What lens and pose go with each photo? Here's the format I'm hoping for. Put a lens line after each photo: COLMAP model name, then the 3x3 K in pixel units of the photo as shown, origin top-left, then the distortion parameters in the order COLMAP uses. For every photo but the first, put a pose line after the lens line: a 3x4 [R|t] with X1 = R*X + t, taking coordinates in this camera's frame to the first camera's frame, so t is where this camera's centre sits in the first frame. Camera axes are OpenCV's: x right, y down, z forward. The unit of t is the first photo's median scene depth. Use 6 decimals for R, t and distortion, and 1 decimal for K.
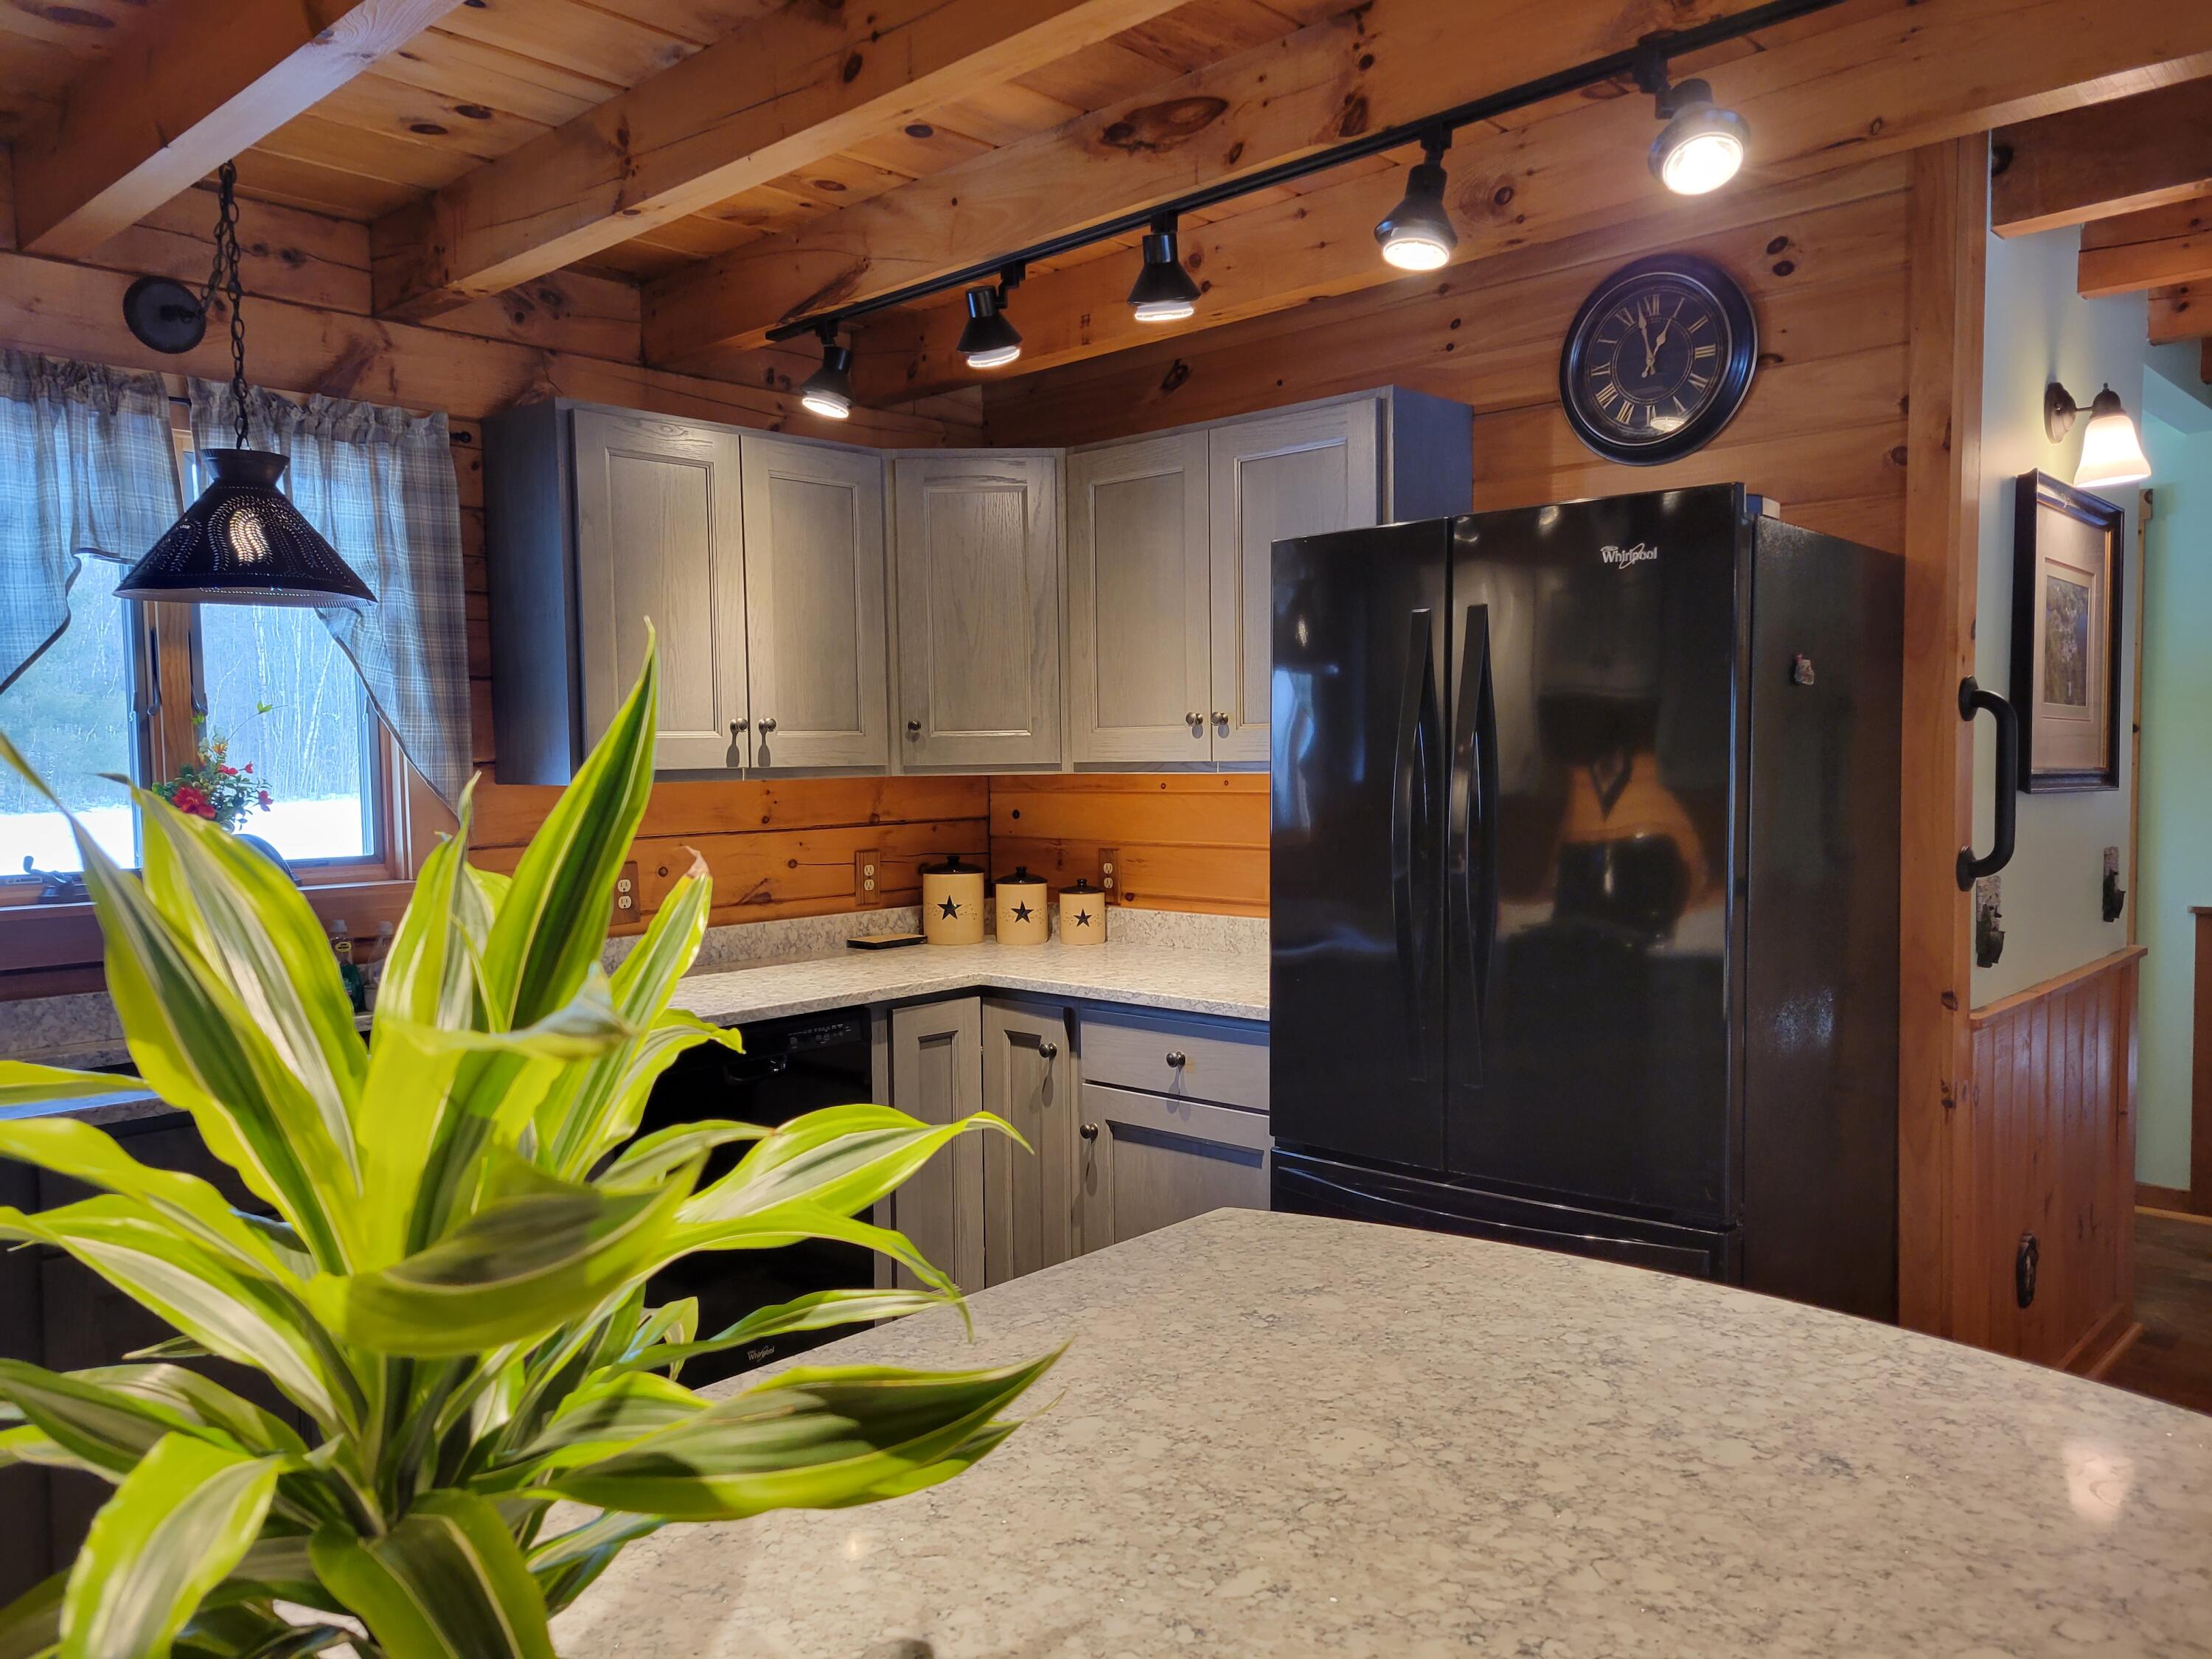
lens RADIAL K [[1634.6, 0, 1113.5], [0, 1634.6, 852.8], [0, 0, 1]] dist [0.034948, -0.018723]
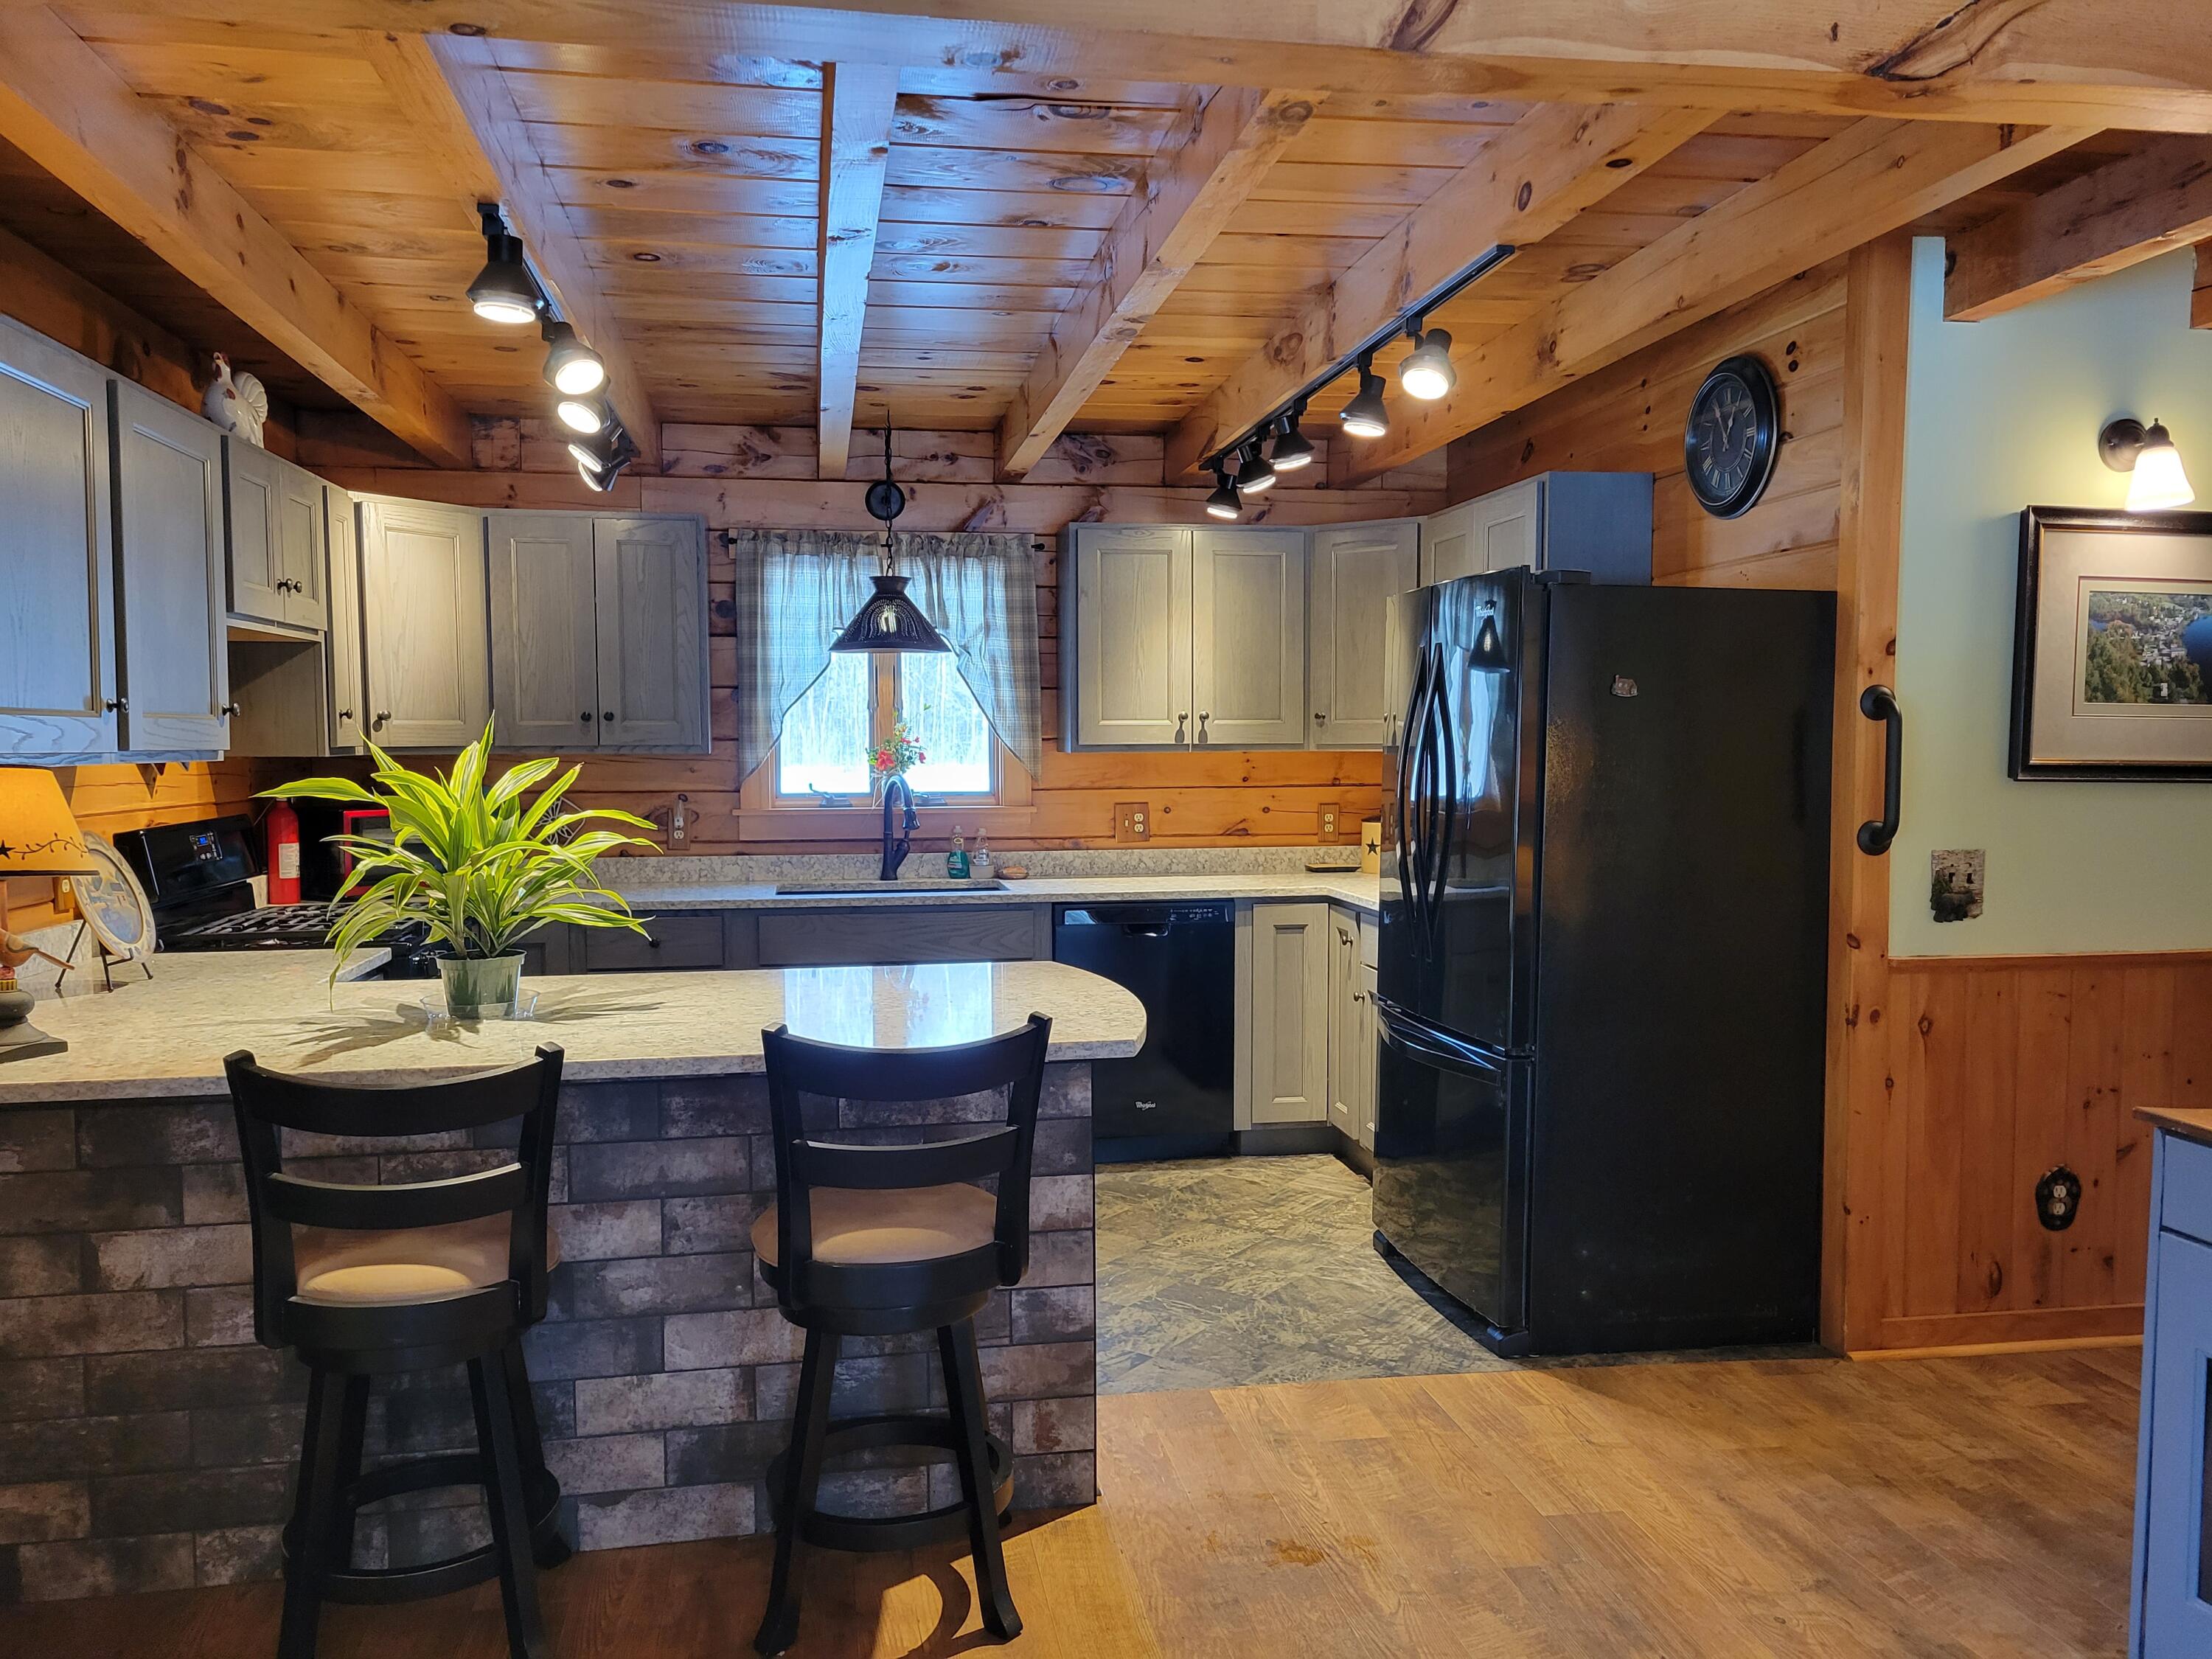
lens RADIAL K [[1634.6, 0, 1096.6], [0, 1634.6, 824.6], [0, 0, 1]] dist [0.034948, -0.018723]
pose [[0.795647, 0.044646, -0.604113, 0.692219], [-0.045546, 0.998866, 0.013833, 0.007949], [0.604046, 0.016509, 0.796779, -0.309468]]
